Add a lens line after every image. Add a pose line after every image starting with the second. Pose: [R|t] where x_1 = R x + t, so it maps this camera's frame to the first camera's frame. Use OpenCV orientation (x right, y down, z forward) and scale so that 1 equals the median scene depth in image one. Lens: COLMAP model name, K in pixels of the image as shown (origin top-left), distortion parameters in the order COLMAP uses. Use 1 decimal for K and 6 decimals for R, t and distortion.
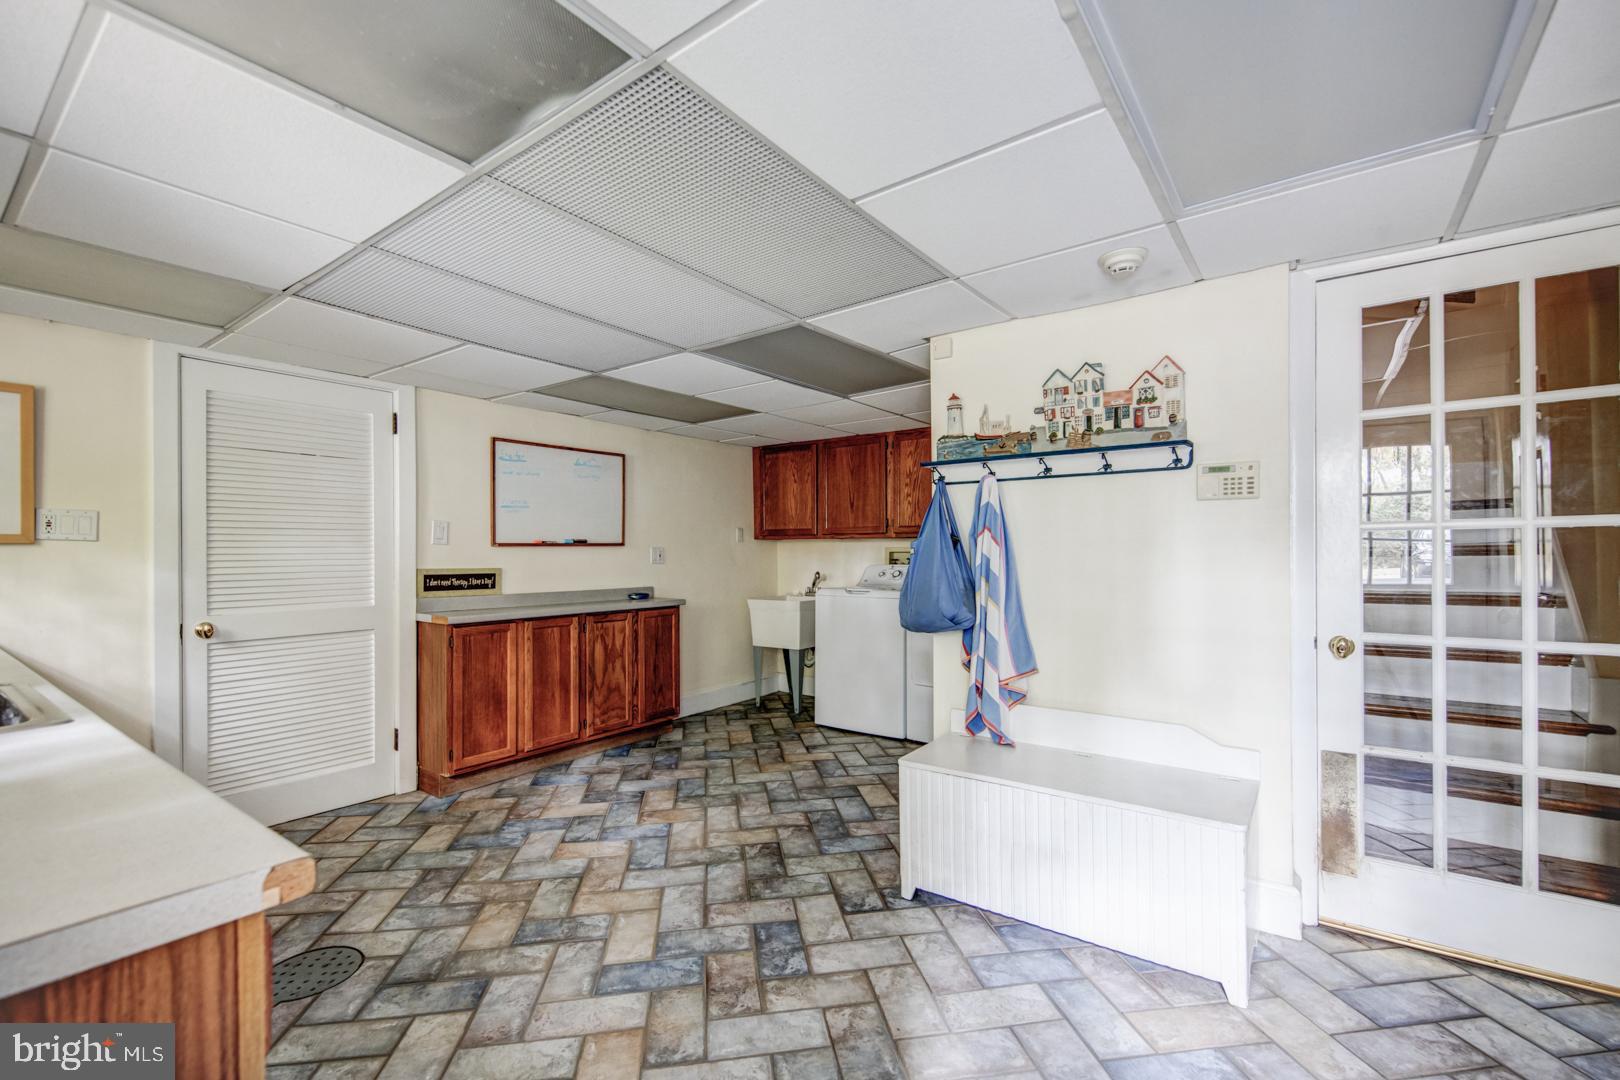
lens RADIAL K [[694.9, 0, 809.8], [0, 694.9, 561.9], [0, 0, 1]] dist [-0.002328, -0.000136]
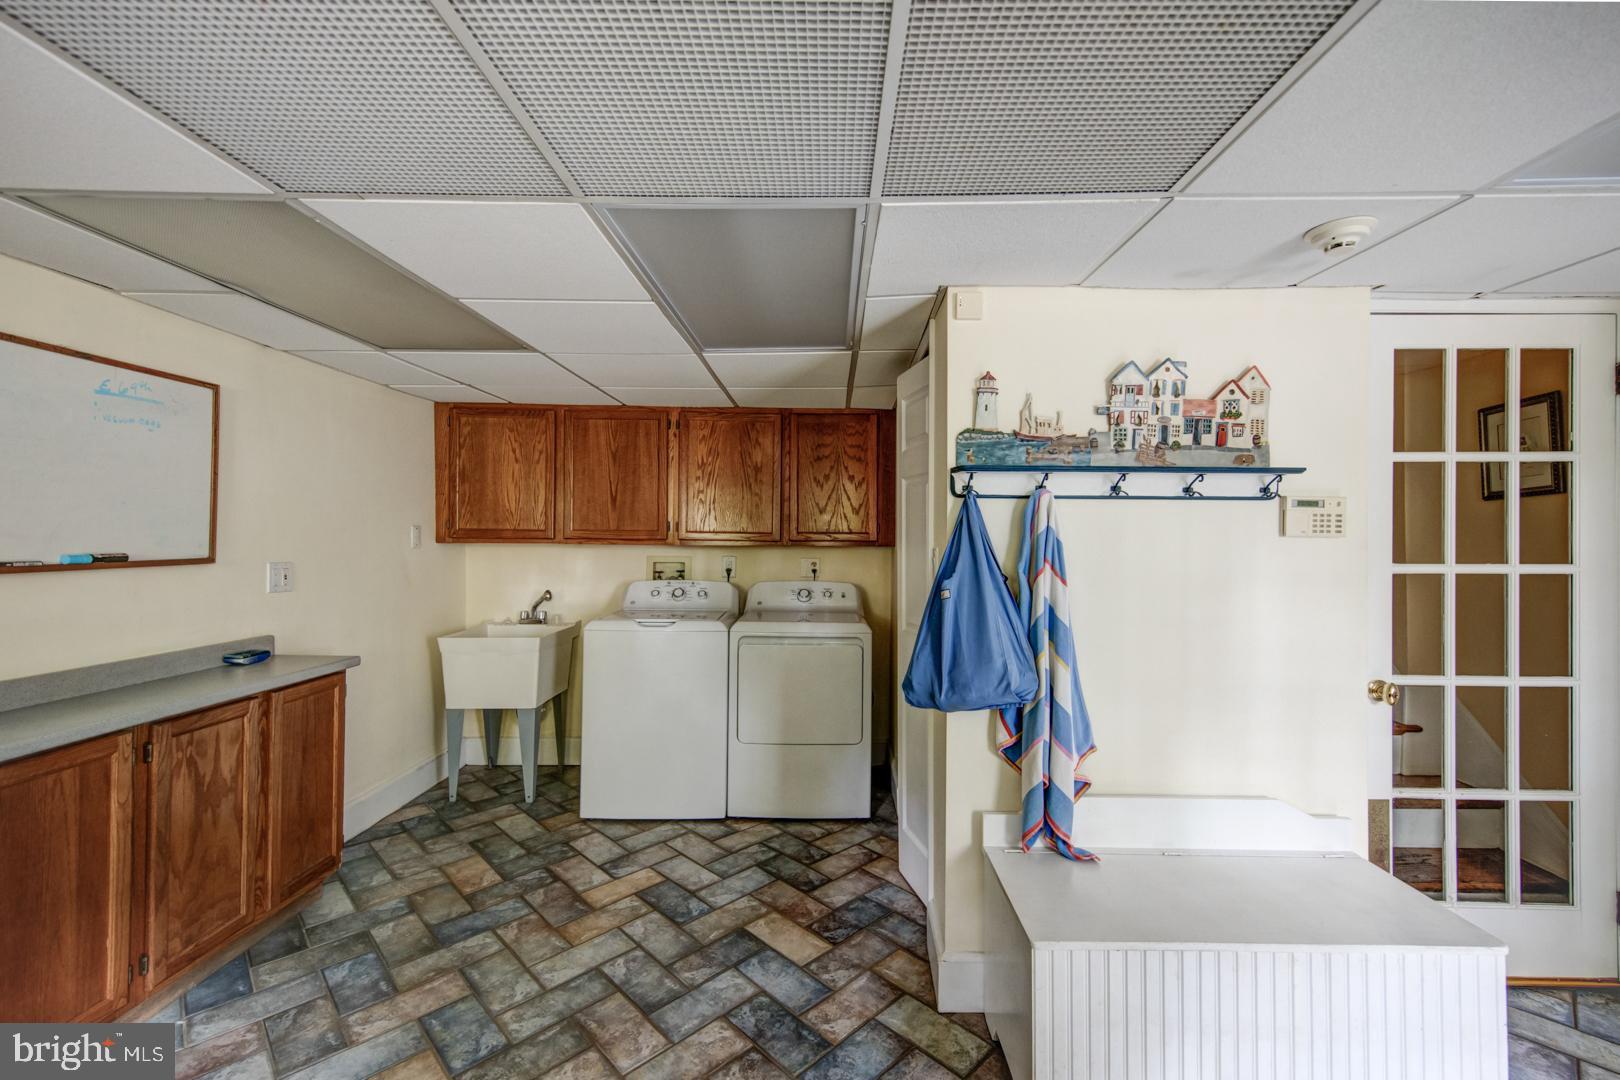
lens RADIAL K [[672.0, 0, 810.0], [0, 672.0, 540.0], [0, 0, 1]] dist [0.020479, -0.005997]
pose [[0.803140, 0.007862, 0.595739, -0.252821], [-0.004009, 0.999962, -0.007791, -0.044857], [-0.595777, 0.003869, 0.803140, 0.396431]]
